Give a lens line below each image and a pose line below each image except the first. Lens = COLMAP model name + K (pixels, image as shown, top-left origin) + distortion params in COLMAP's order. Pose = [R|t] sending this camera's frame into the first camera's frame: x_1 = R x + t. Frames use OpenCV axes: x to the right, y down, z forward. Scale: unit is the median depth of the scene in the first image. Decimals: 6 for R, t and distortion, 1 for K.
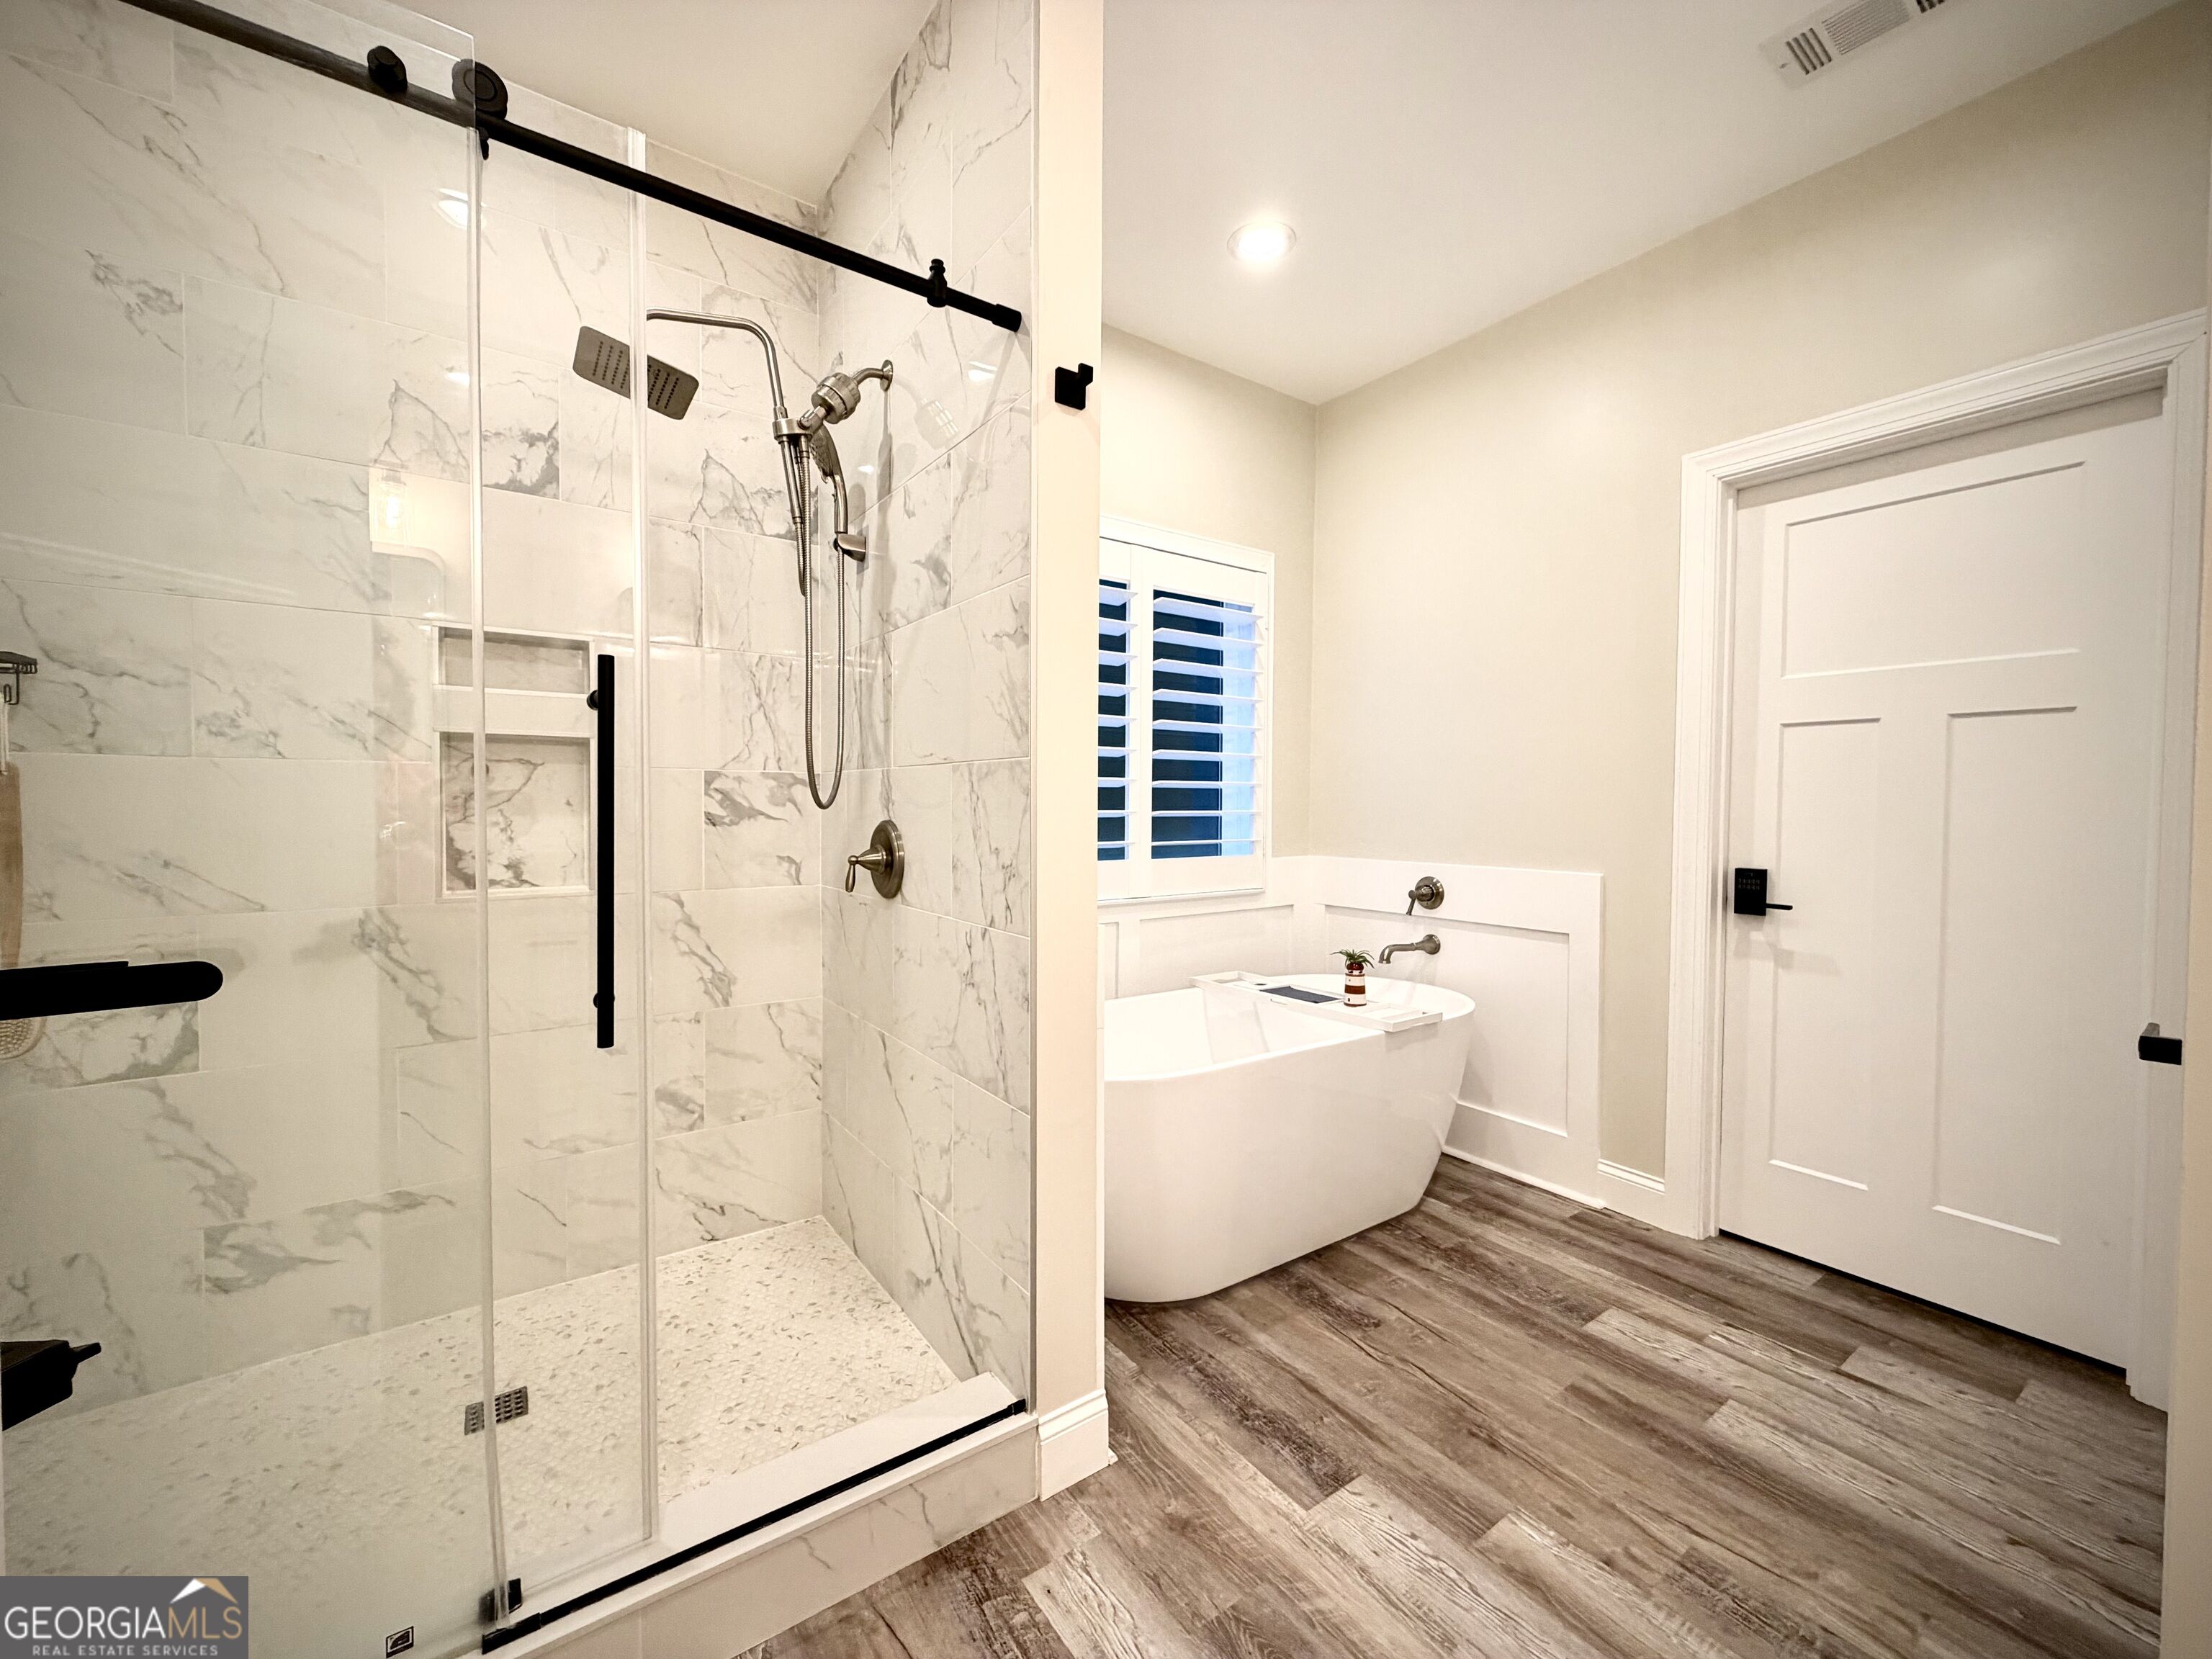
lens RADIAL K [[882.1, 0, 1102.1], [0, 882.1, 824.5], [0, 0, 1]] dist [-0.000643, 0.000392]
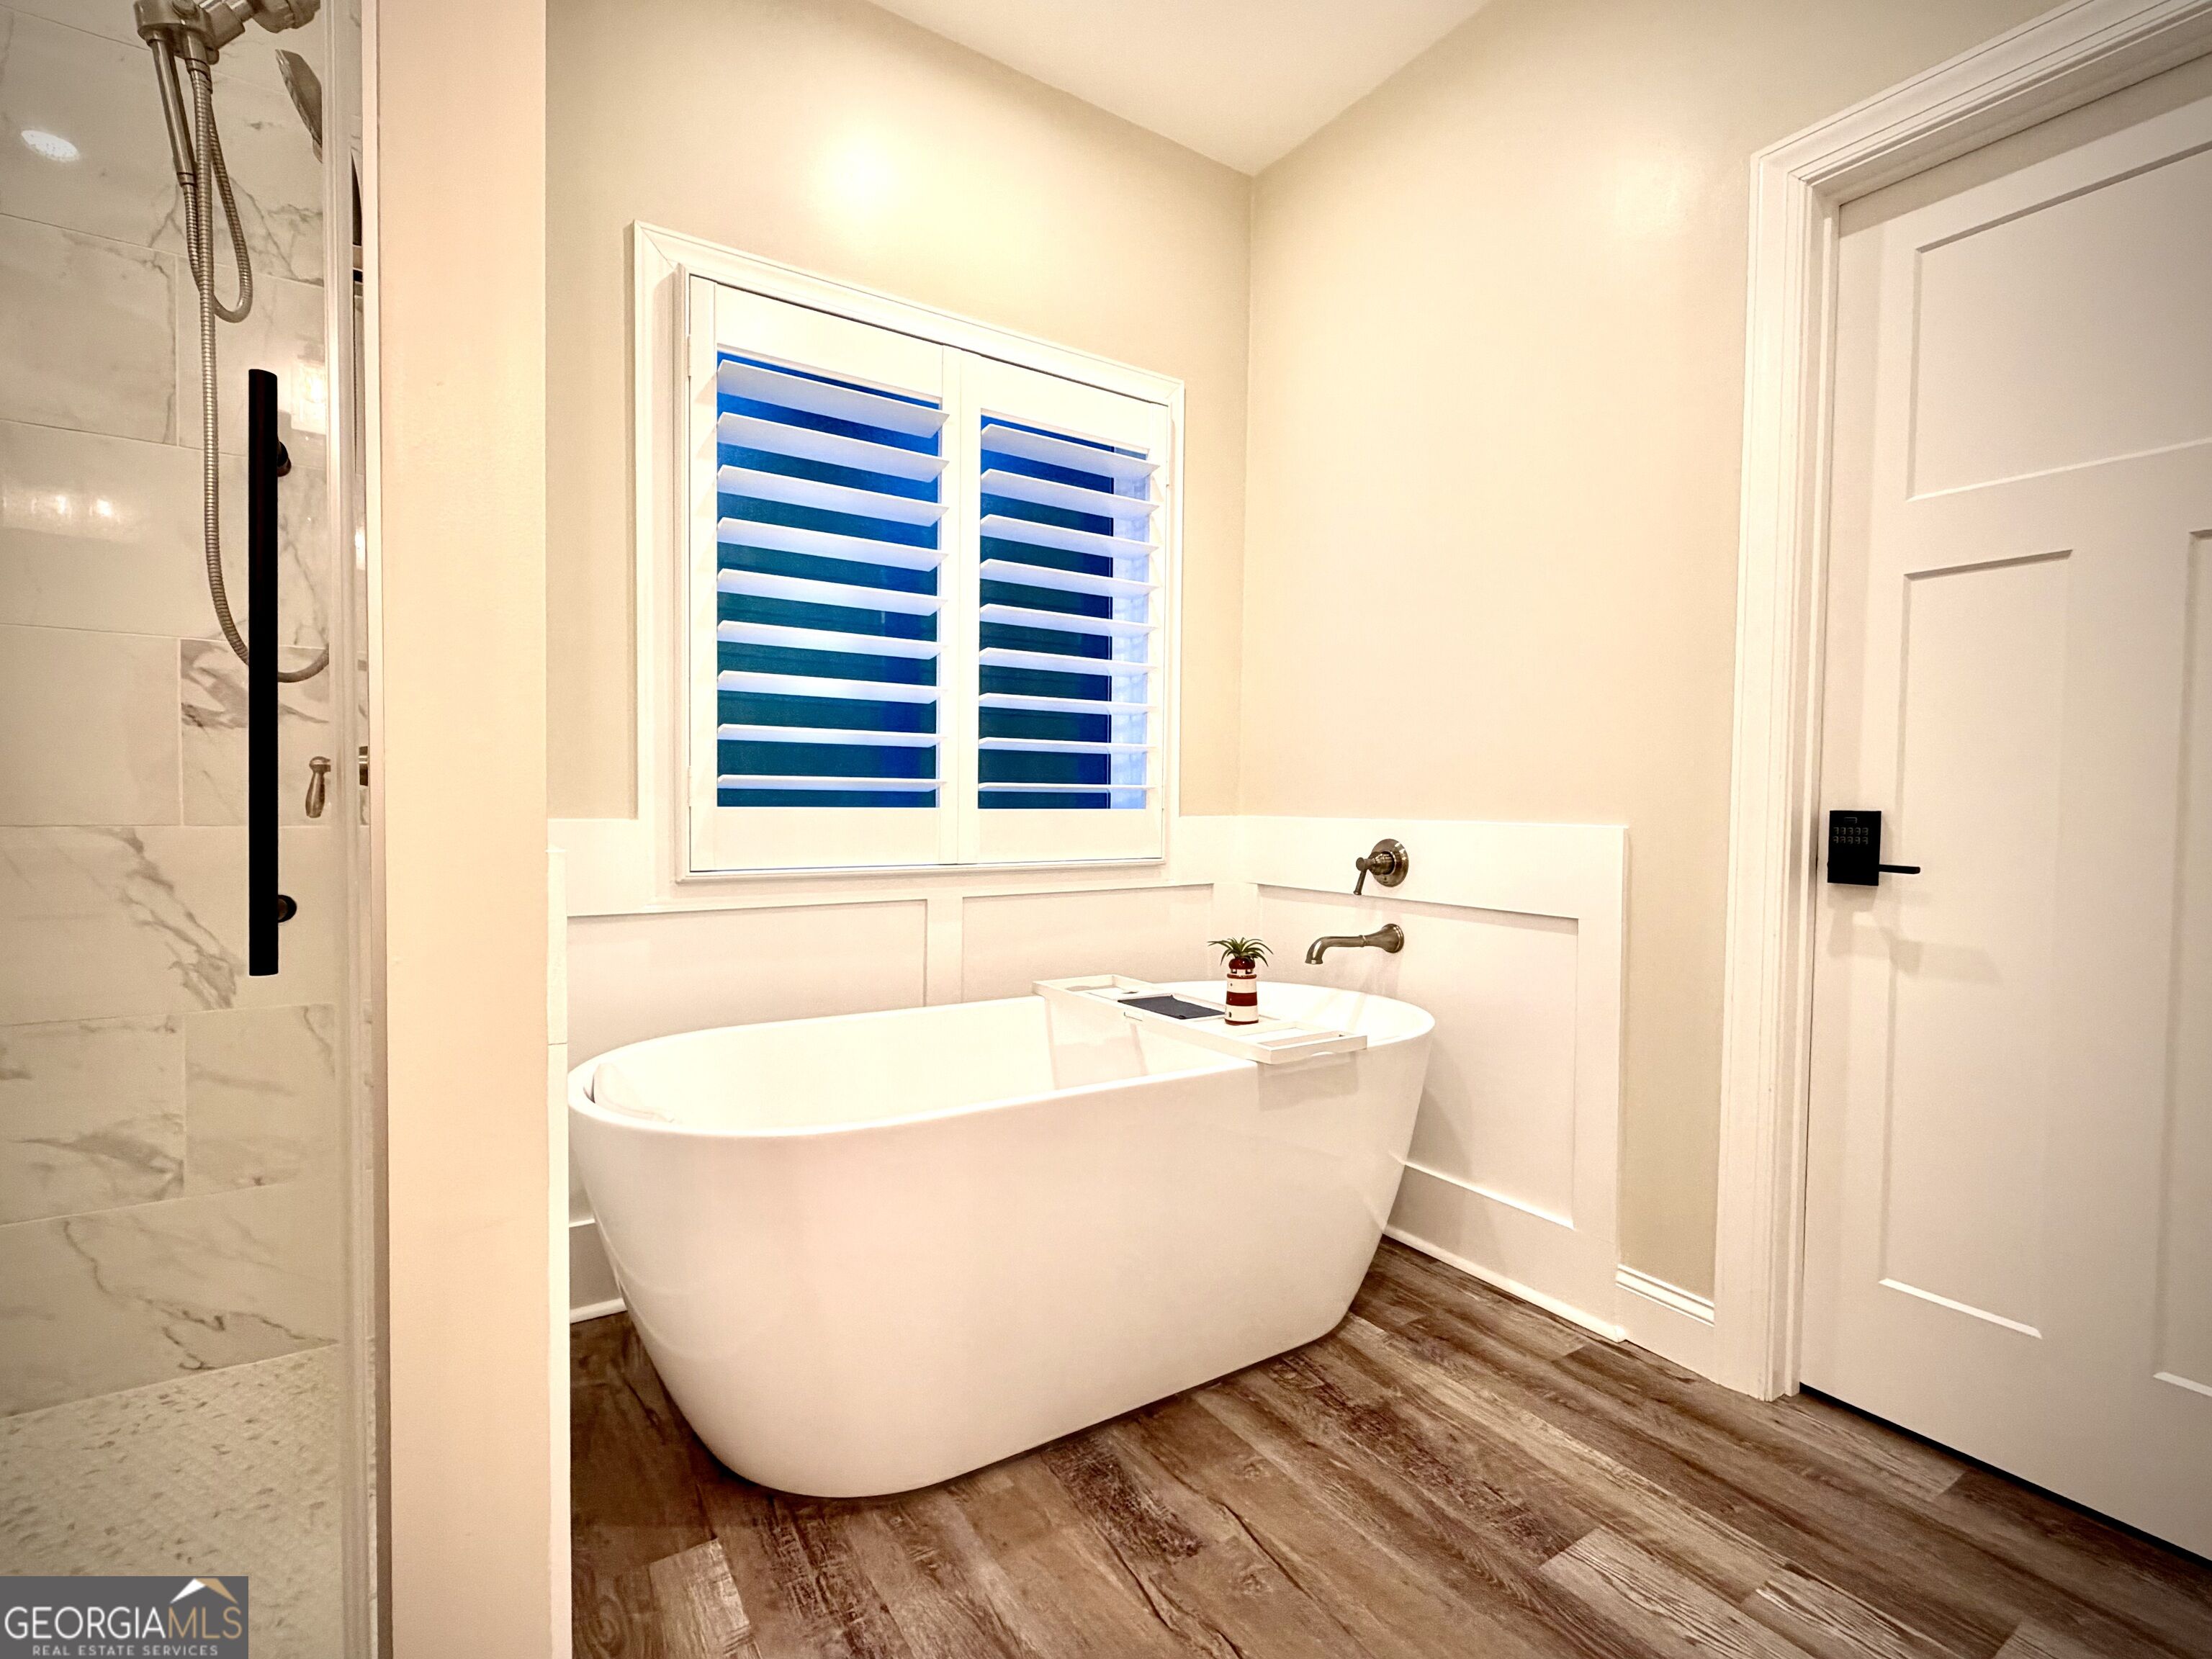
lens RADIAL K [[1023.0, 0, 1109.8], [0, 1023.0, 826.3], [0, 0, 1]] dist [0.000694, 0.000001]
pose [[0.999437, 0.007775, -0.032646, 0.231316], [-0.007685, 0.999966, 0.002855, 0.062695], [0.032667, -0.002602, 0.999463, 0.257951]]
